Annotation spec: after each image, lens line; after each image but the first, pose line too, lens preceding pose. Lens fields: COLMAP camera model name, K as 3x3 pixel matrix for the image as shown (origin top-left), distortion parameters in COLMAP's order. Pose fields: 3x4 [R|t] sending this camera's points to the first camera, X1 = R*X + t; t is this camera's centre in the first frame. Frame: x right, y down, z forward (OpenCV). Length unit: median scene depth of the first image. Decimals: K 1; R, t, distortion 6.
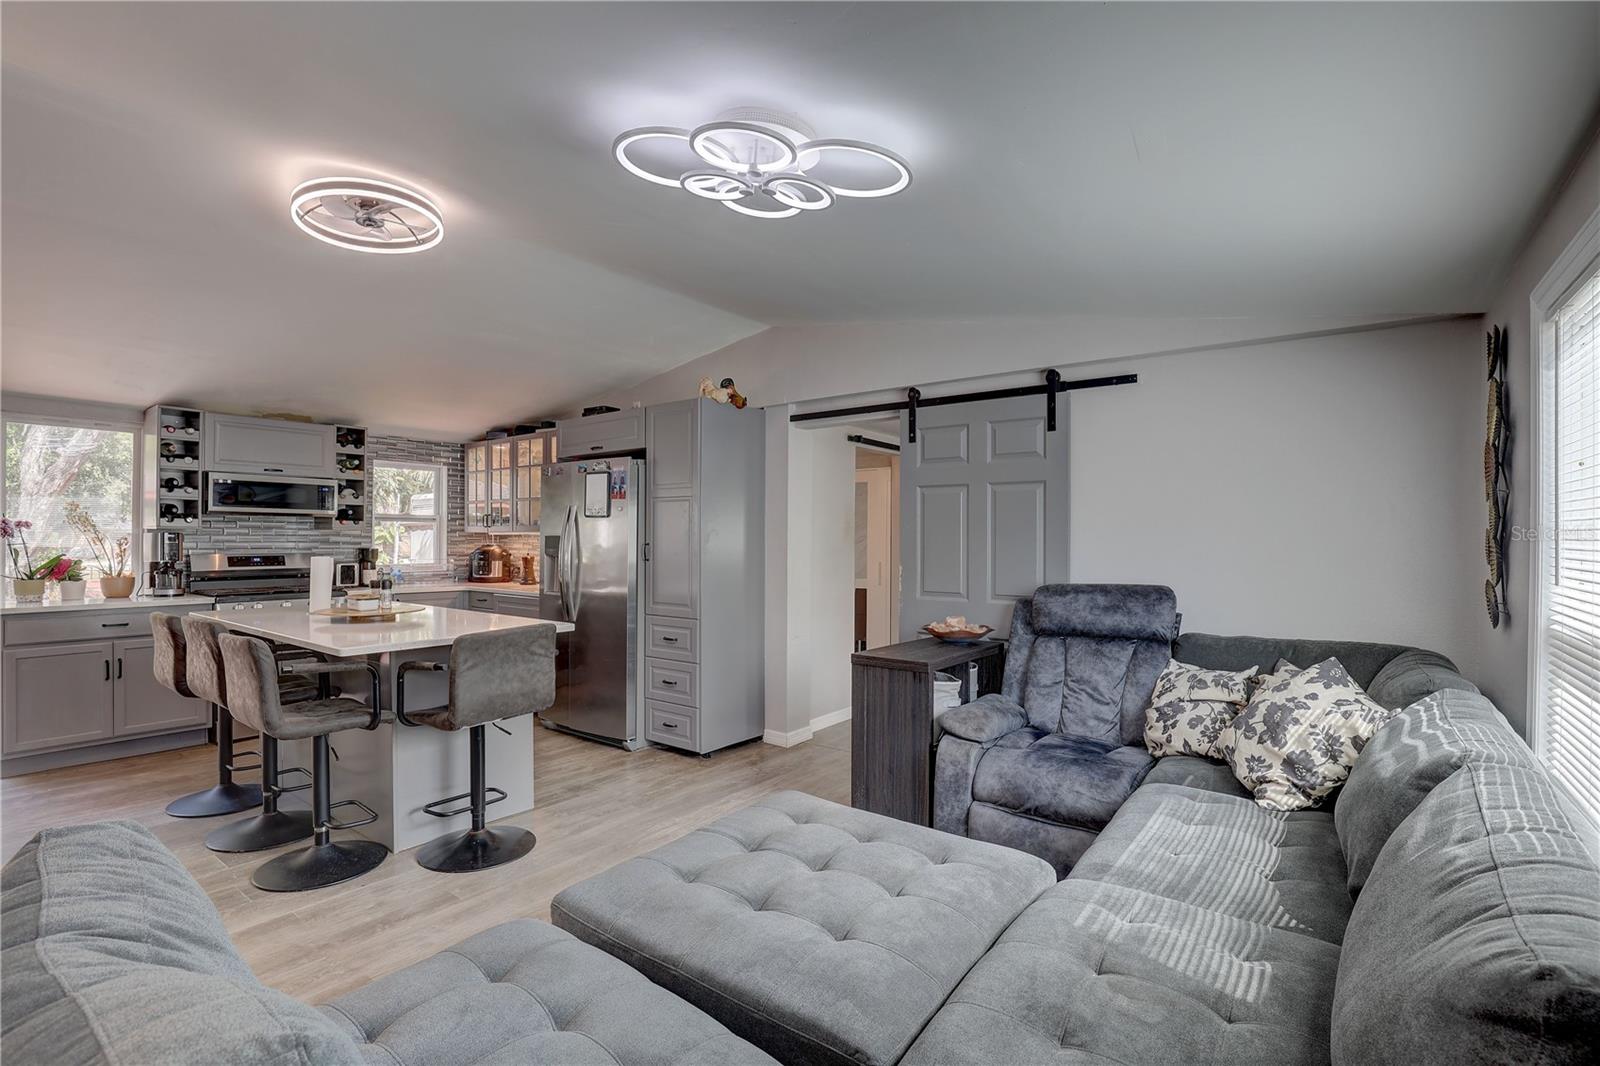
lens RADIAL K [[727.0, 0, 812.4], [0, 727.0, 537.4], [0, 0, 1]] dist [-0.032157, 0.000146]
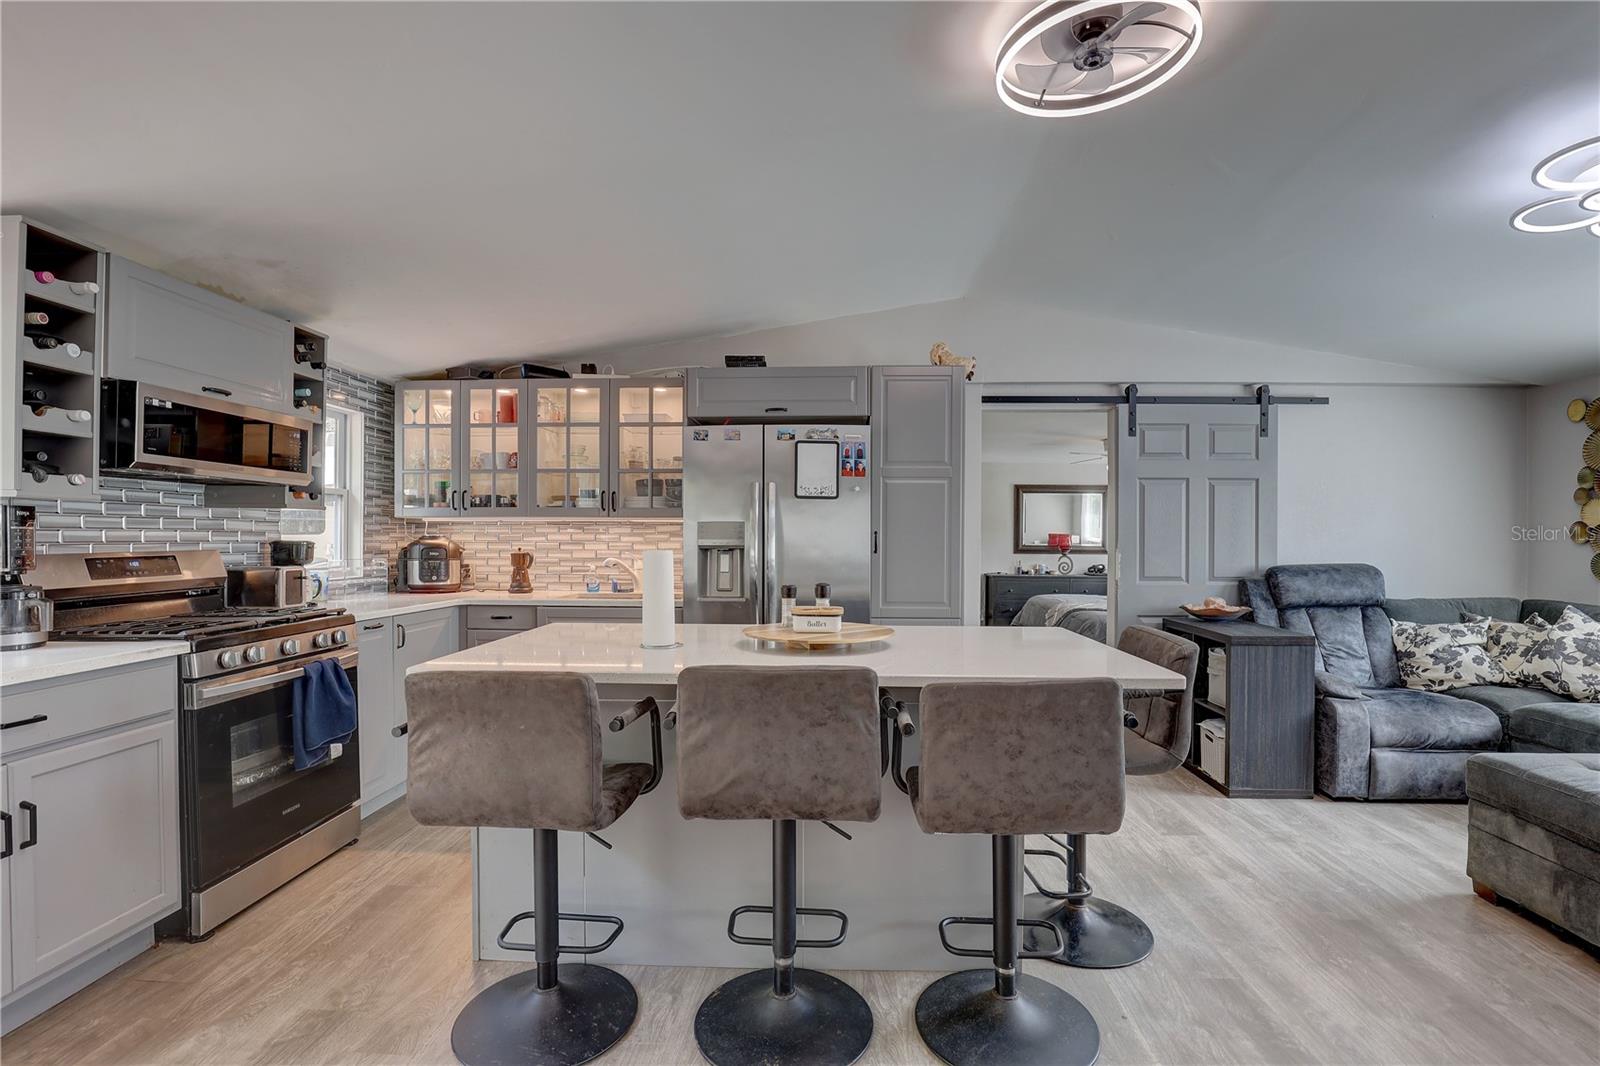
lens RADIAL K [[730.2, 0, 807.3], [0, 730.2, 538.8], [0, 0, 1]] dist [-0.037498, 0.006998]
pose [[0.826731, -0.002677, 0.562591, -0.957256], [-0.001670, 0.999973, 0.007213, 0.012757], [-0.562595, -0.006903, 0.826704, 0.449596]]
